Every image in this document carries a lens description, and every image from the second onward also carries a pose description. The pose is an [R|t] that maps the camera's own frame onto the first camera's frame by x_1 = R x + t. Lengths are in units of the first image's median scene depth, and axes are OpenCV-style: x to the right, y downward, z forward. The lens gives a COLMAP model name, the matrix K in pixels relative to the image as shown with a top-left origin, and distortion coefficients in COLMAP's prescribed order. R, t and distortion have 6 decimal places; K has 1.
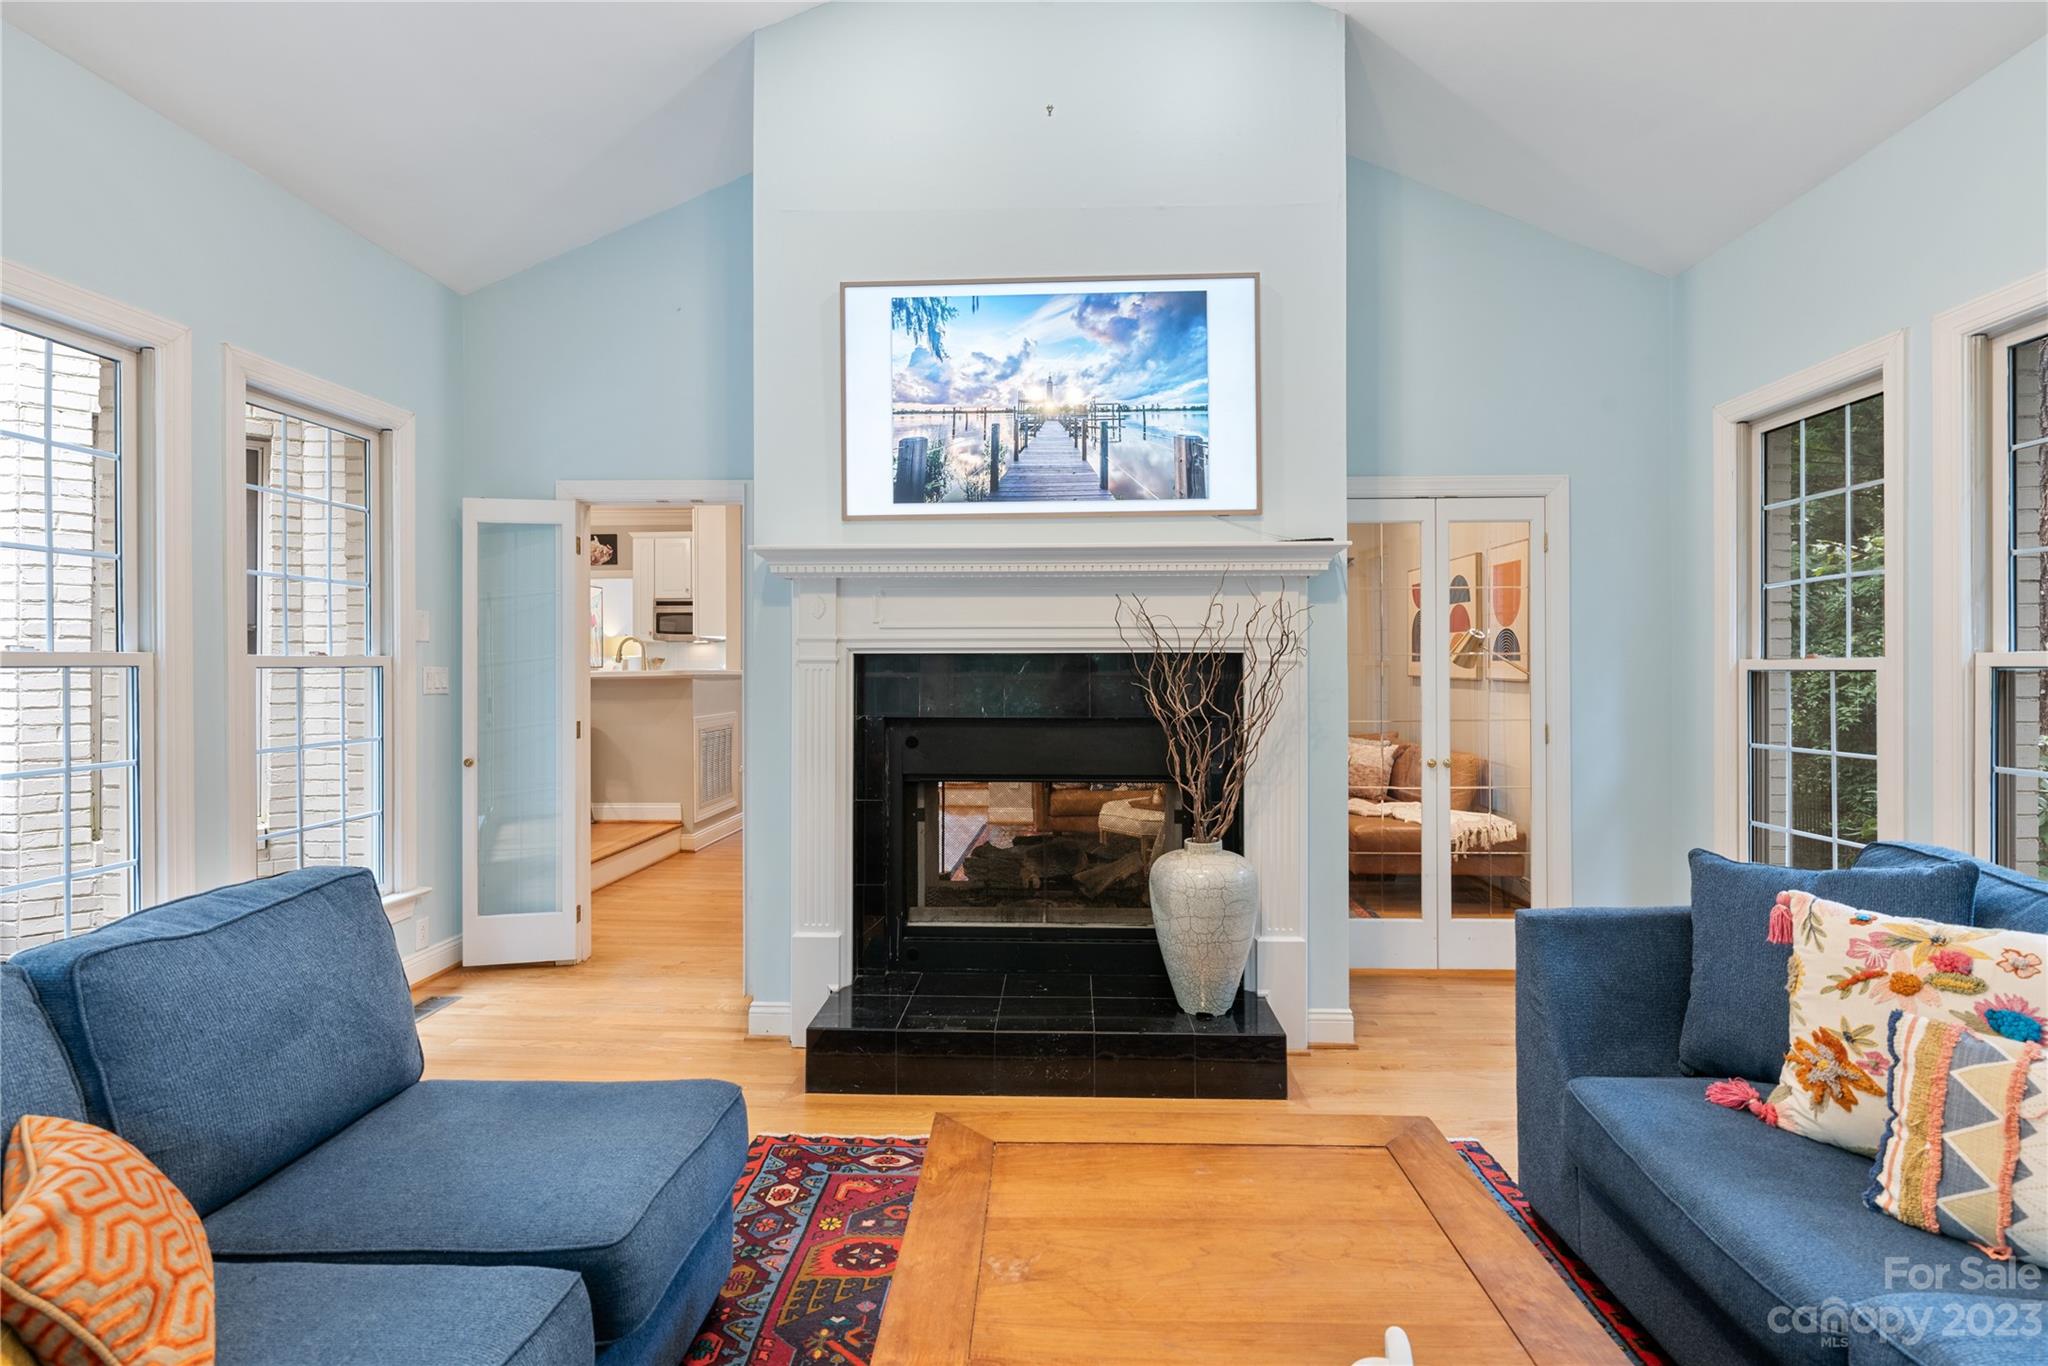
lens RADIAL K [[961.8, 0, 1031.6], [0, 961.8, 668.7], [0, 0, 1]] dist [-0.000338, -0.000691]
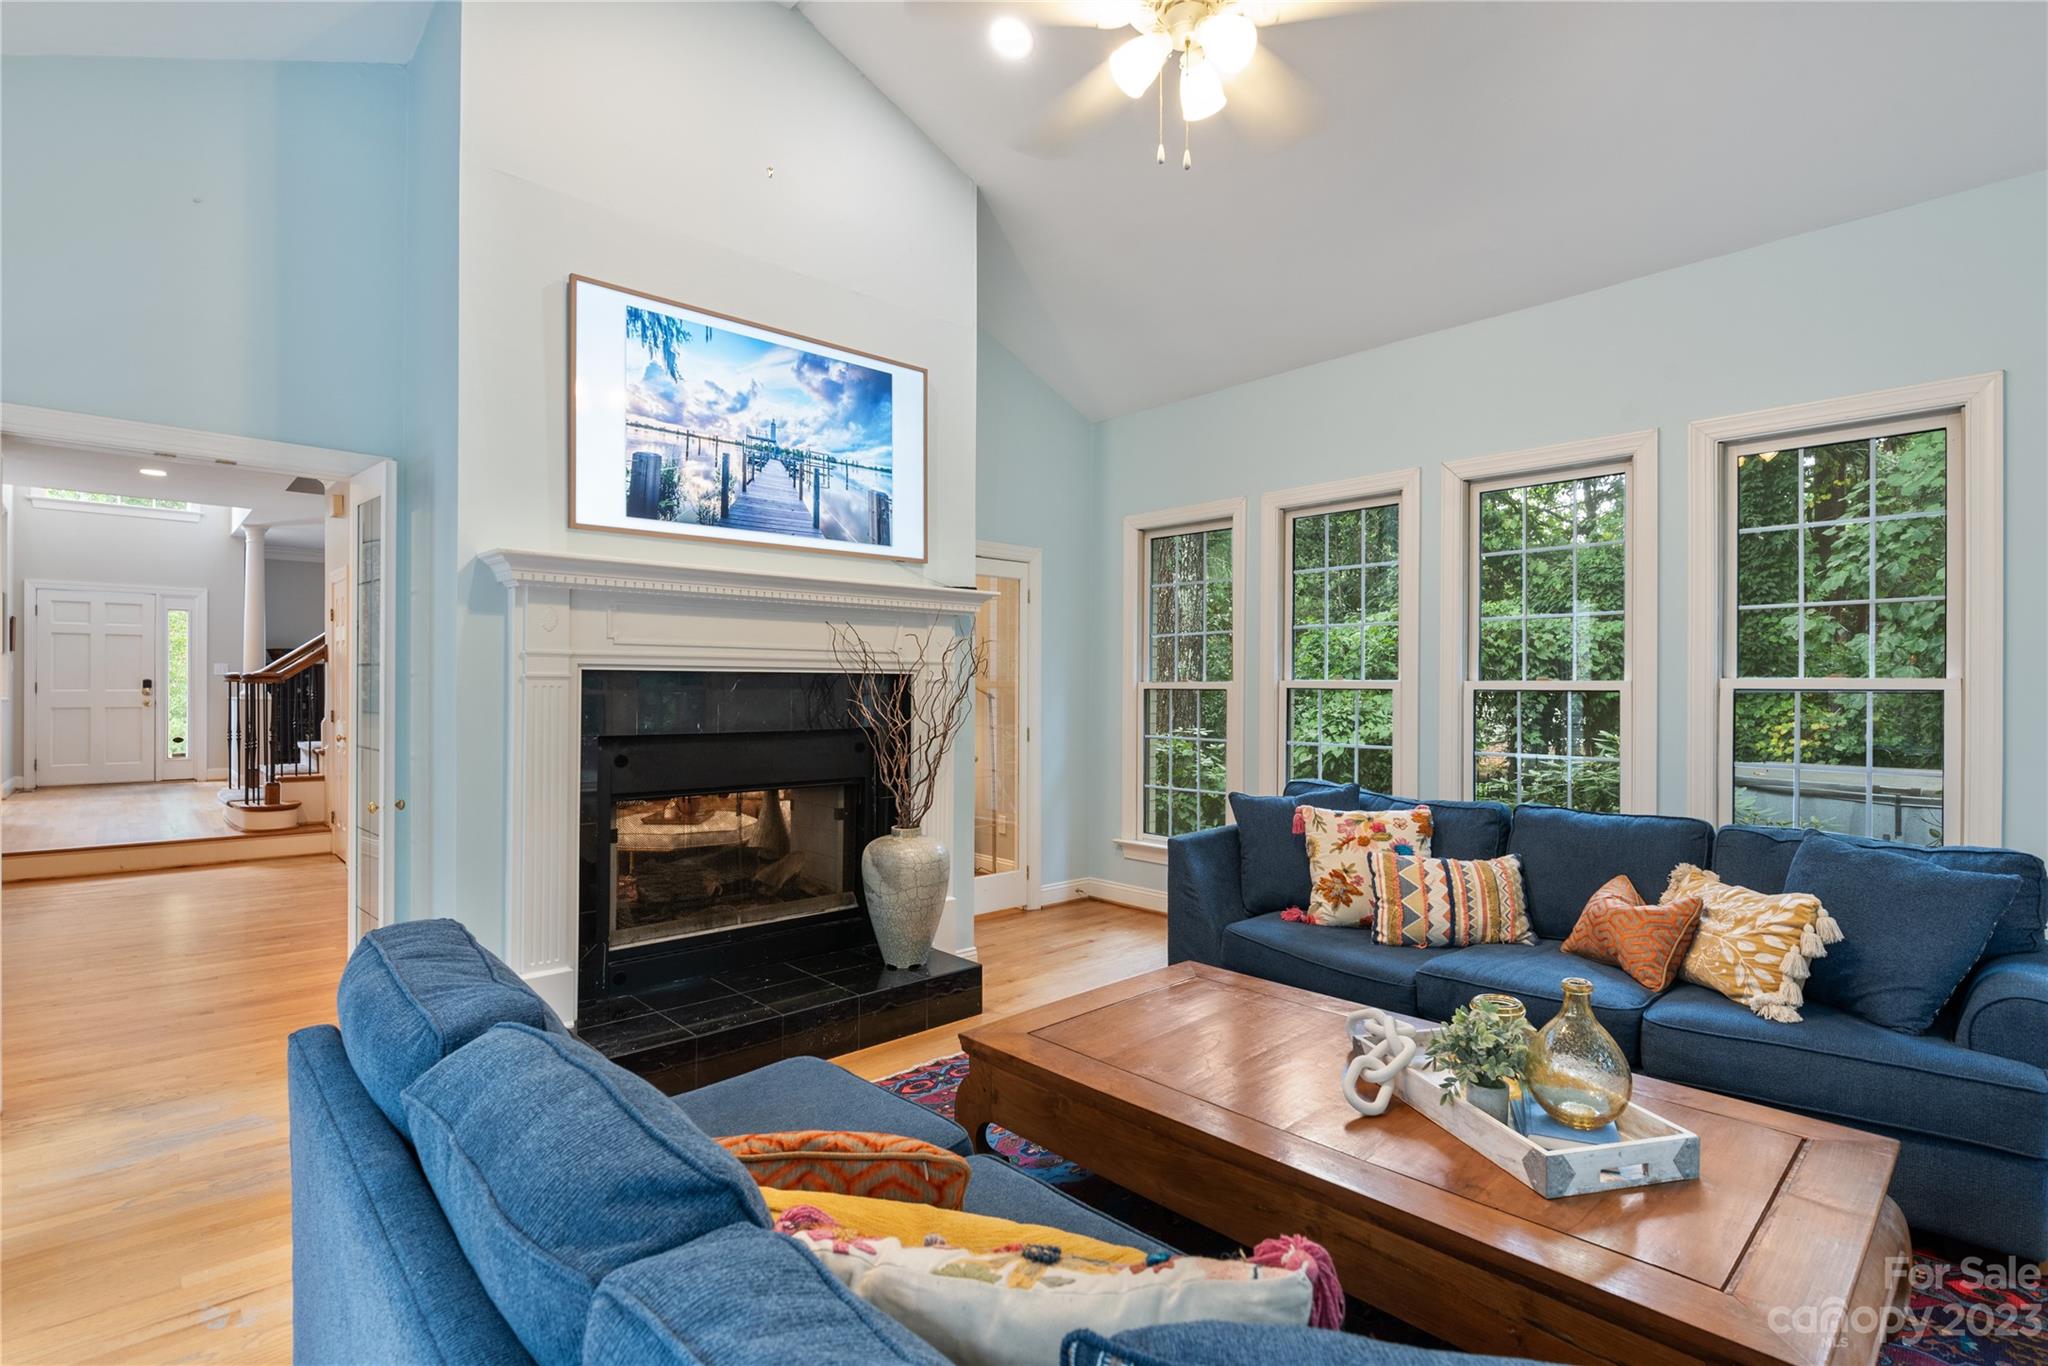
lens RADIAL K [[961.8, 0, 1038.1], [0, 961.8, 691.9], [0, 0, 1]] dist [-0.000338, -0.000691]
pose [[0.707064, -0.000457, 0.707149, -0.541159], [-0.005870, 0.999962, 0.006516, -0.002604], [-0.707125, -0.008759, 0.707034, 0.012843]]
